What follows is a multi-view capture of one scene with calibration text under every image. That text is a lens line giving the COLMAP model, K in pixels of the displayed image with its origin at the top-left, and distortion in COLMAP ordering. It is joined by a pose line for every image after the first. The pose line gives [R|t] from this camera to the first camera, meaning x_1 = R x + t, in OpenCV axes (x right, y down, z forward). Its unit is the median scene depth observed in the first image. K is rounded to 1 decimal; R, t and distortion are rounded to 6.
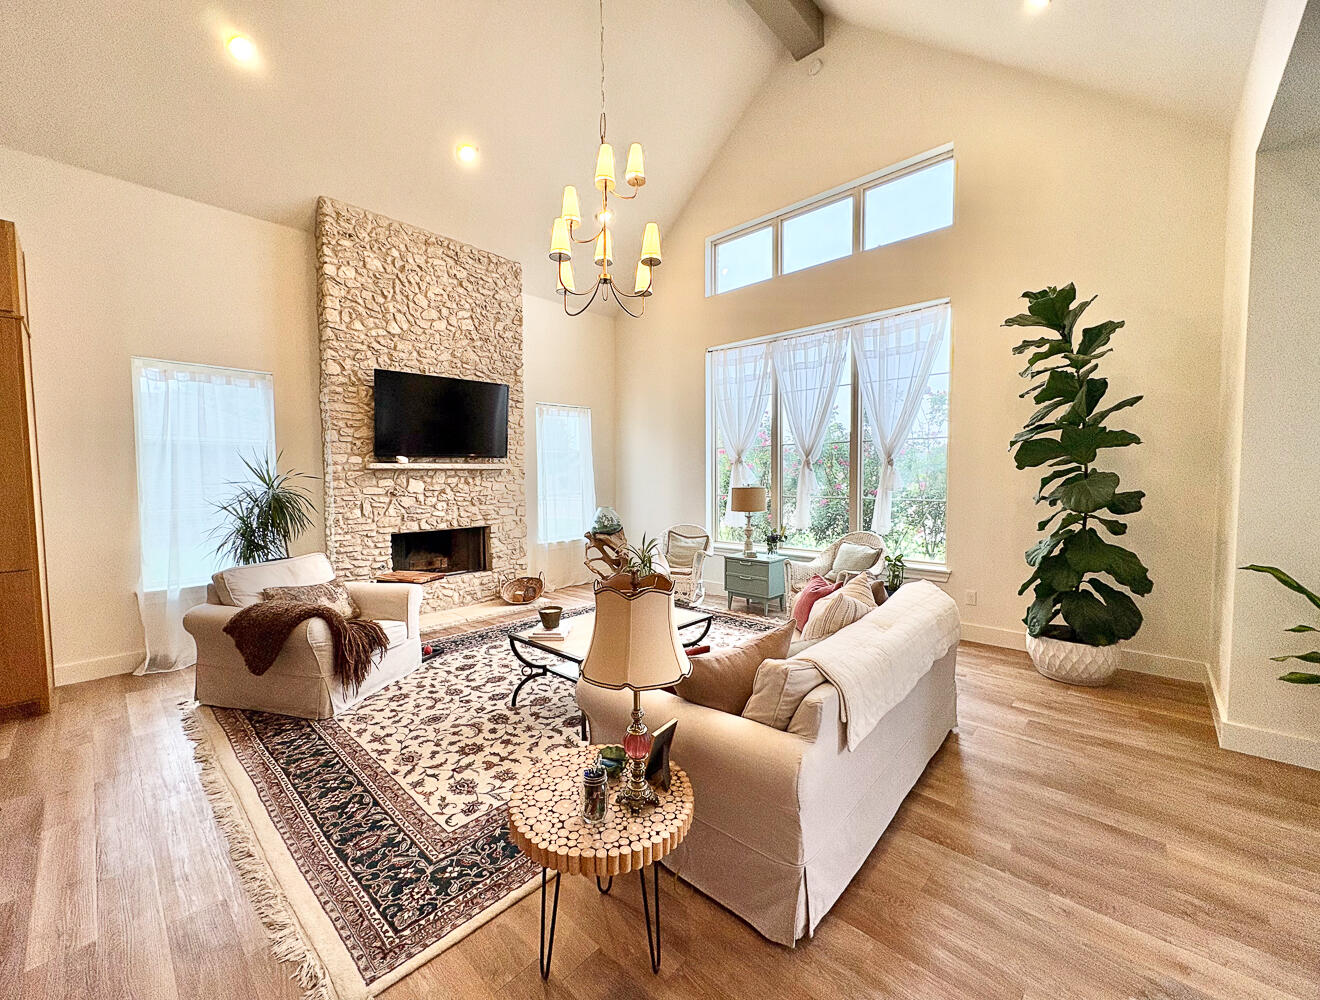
lens RADIAL K [[533.2, 0, 654.6], [0, 533.2, 502.1], [0, 0, 1]] dist [-0.000734, -0.000026]
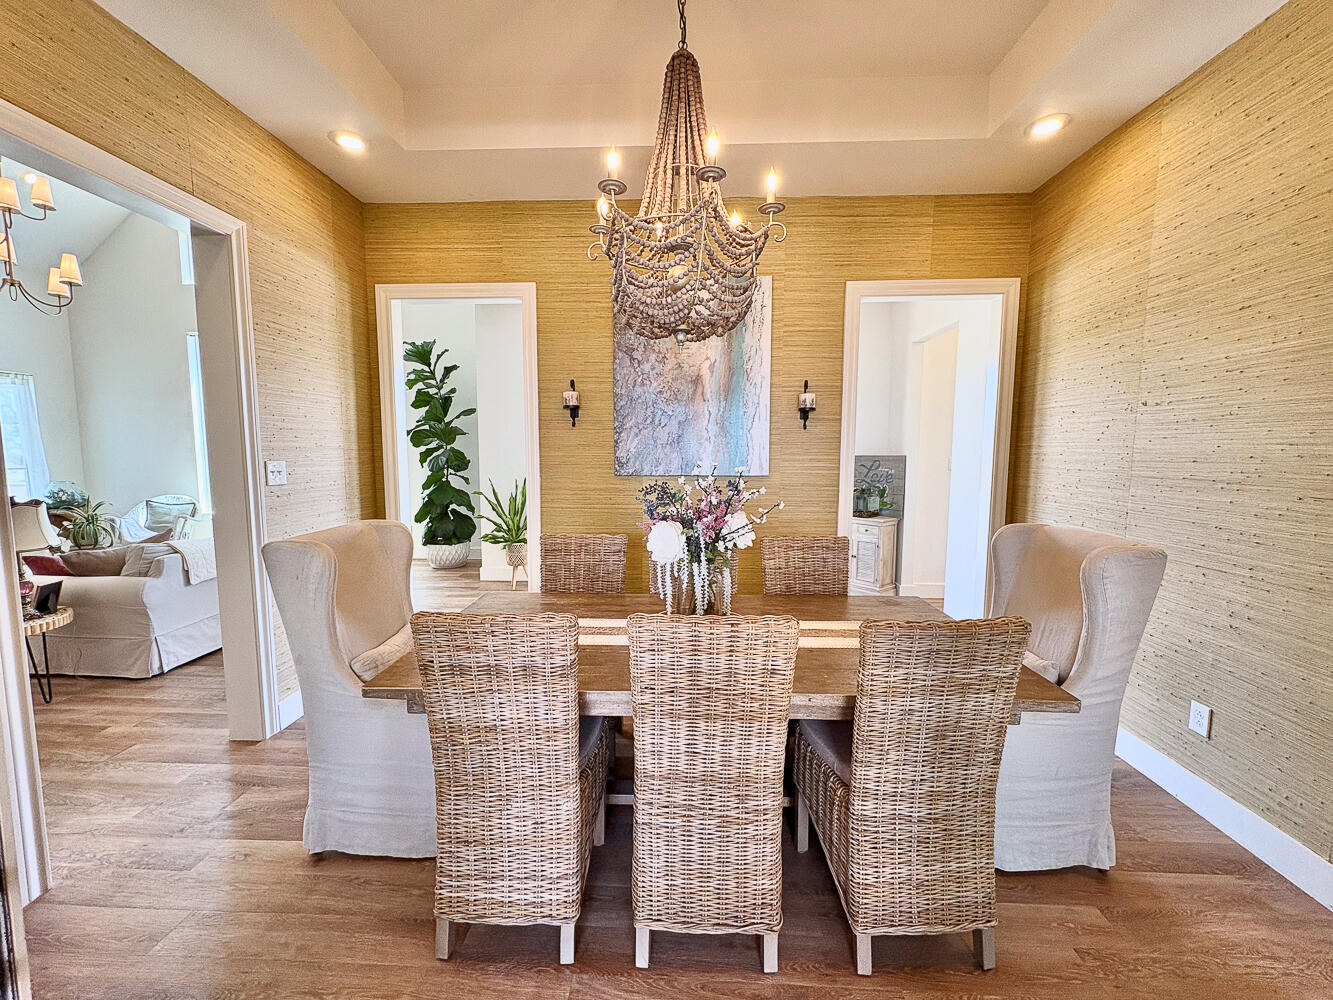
lens RADIAL K [[530.7, 0, 670.8], [0, 530.7, 499.7], [0, 0, 1]] dist [0.002047, 0.000145]
pose [[0.756659, -0.055367, 0.651461, 0.212201], [0.025055, 0.998132, 0.055729, 0.033248], [-0.653329, -0.025845, 0.756632, -0.836220]]
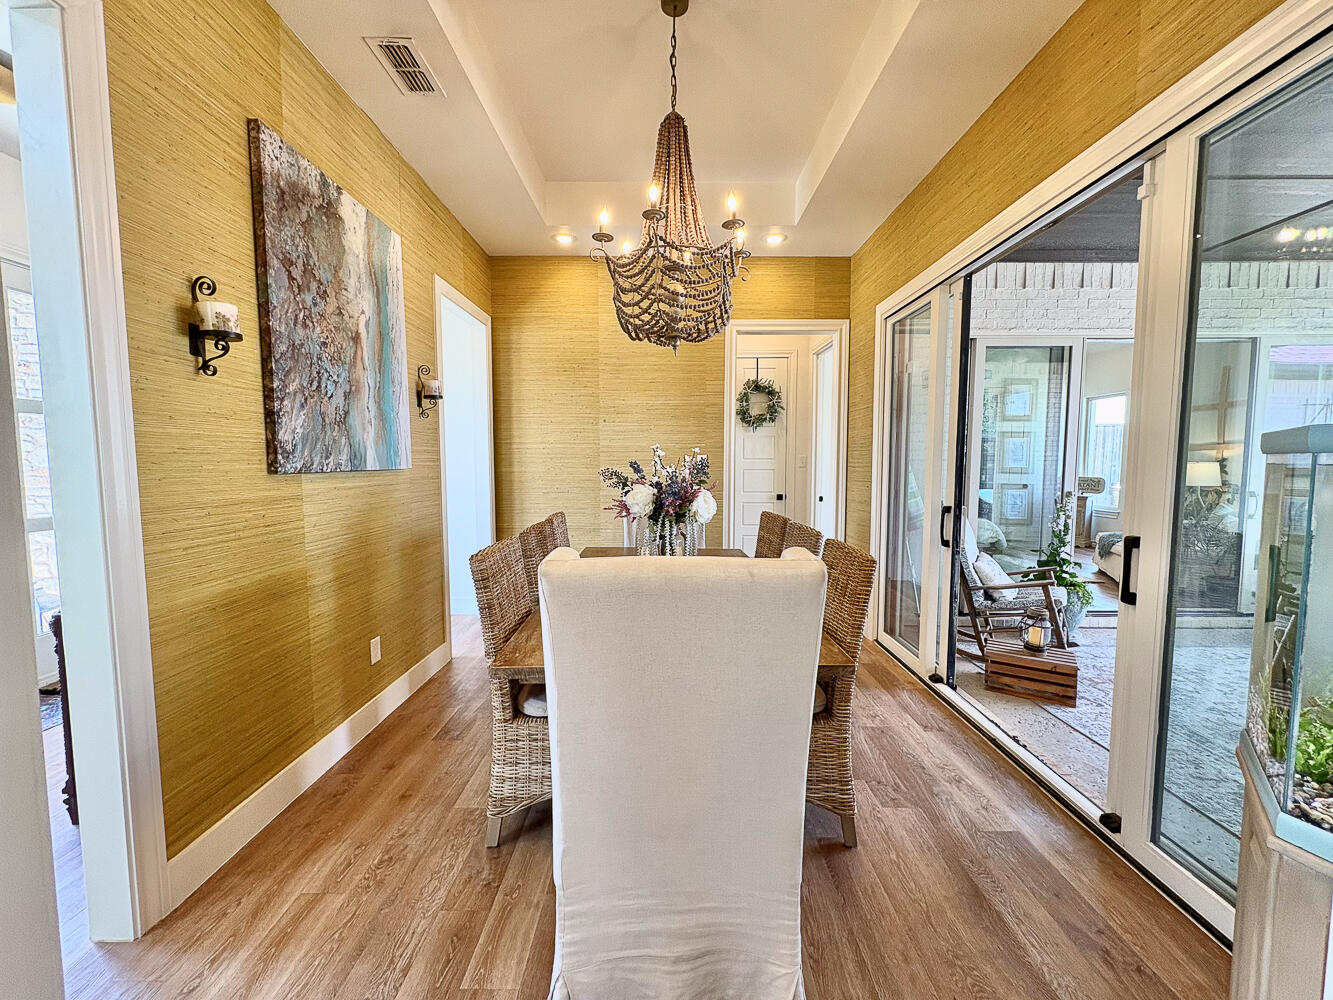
lens RADIAL K [[530.7, 0, 664.5], [0, 530.7, 498.6], [0, 0, 1]] dist [0.002047, 0.000145]
pose [[-0.679434, -0.047309, 0.732209, -0.003697], [0.039500, 0.994114, 0.100884, 0.020702], [-0.732672, 0.097466, -0.673566, 0.784046]]
